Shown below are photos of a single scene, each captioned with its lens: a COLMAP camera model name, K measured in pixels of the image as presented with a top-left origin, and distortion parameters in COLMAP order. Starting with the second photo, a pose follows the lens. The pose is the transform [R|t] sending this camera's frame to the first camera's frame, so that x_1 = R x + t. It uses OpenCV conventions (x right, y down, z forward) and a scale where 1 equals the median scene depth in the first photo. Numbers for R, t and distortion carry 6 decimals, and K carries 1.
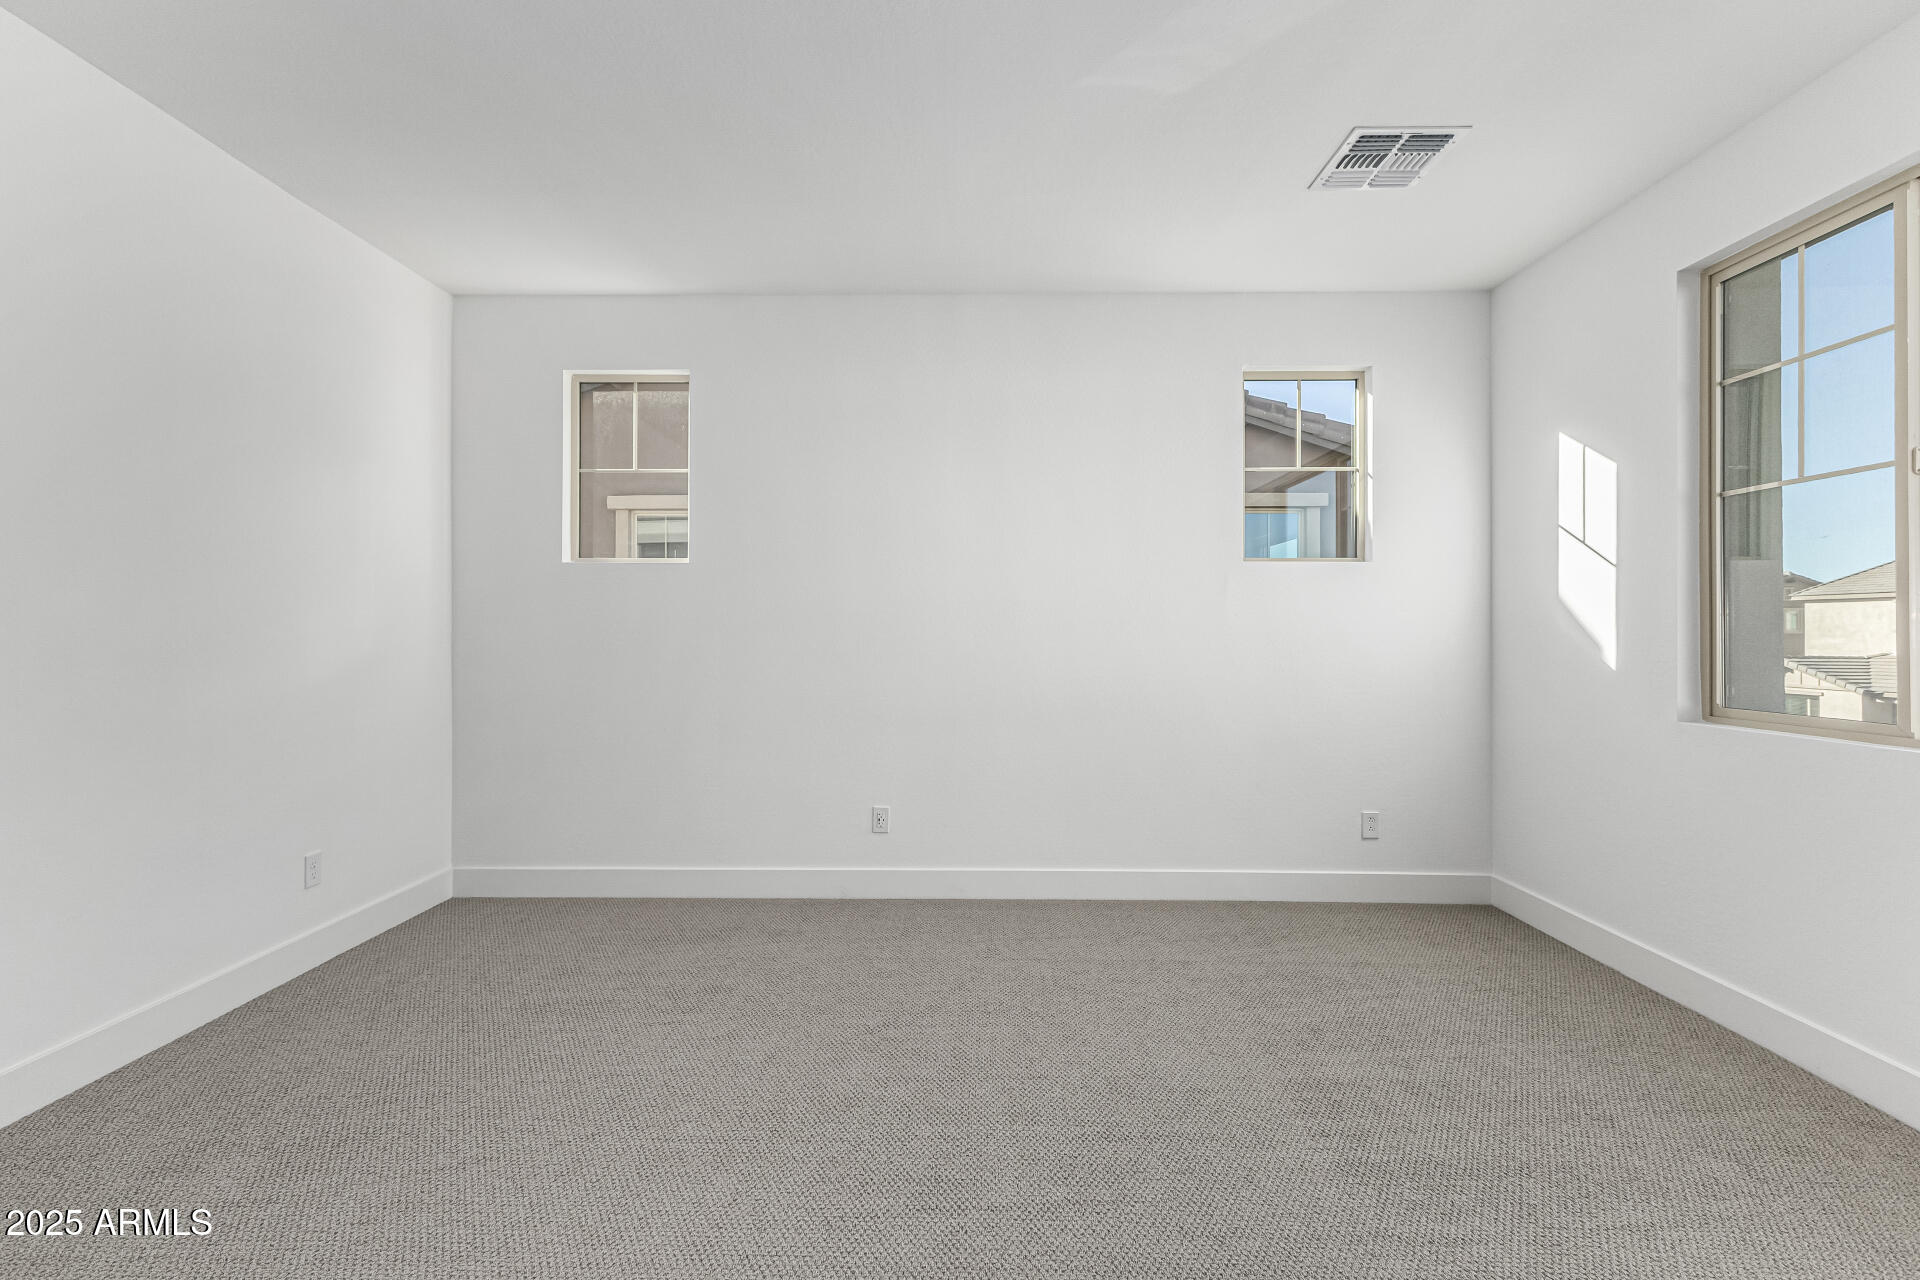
lens RADIAL K [[833.7, 0, 969.9], [0, 833.7, 629.2], [0, 0, 1]] dist [0.014307, -0.002867]
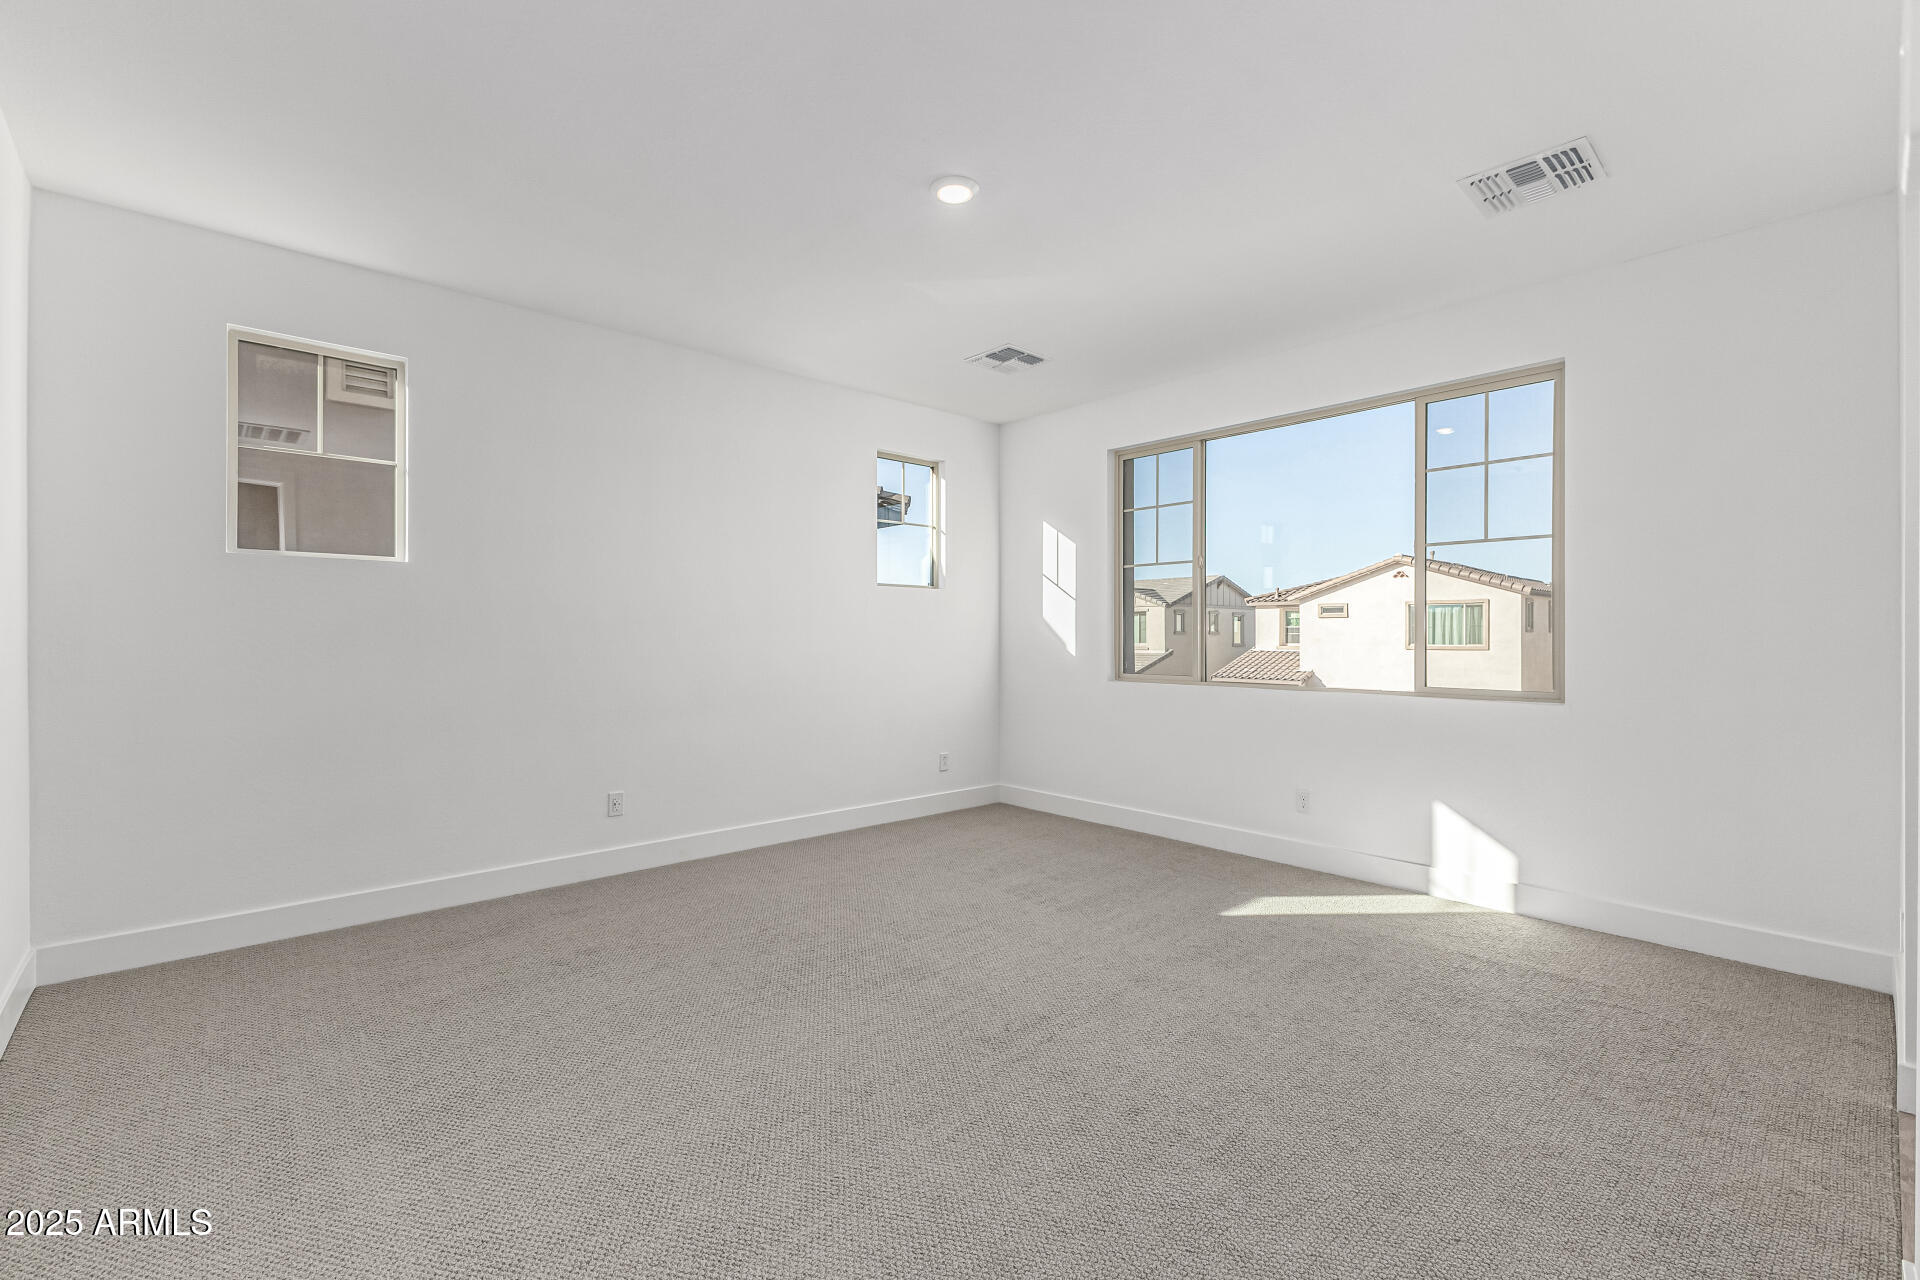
lens RADIAL K [[833.7, 0, 968.4], [0, 833.7, 641.6], [0, 0, 1]] dist [0.014307, -0.002867]
pose [[0.723889, -0.005679, 0.689893, -0.614407], [-0.003405, 0.999925, 0.011805, -0.004355], [-0.689908, -0.010895, 0.723815, -0.149220]]
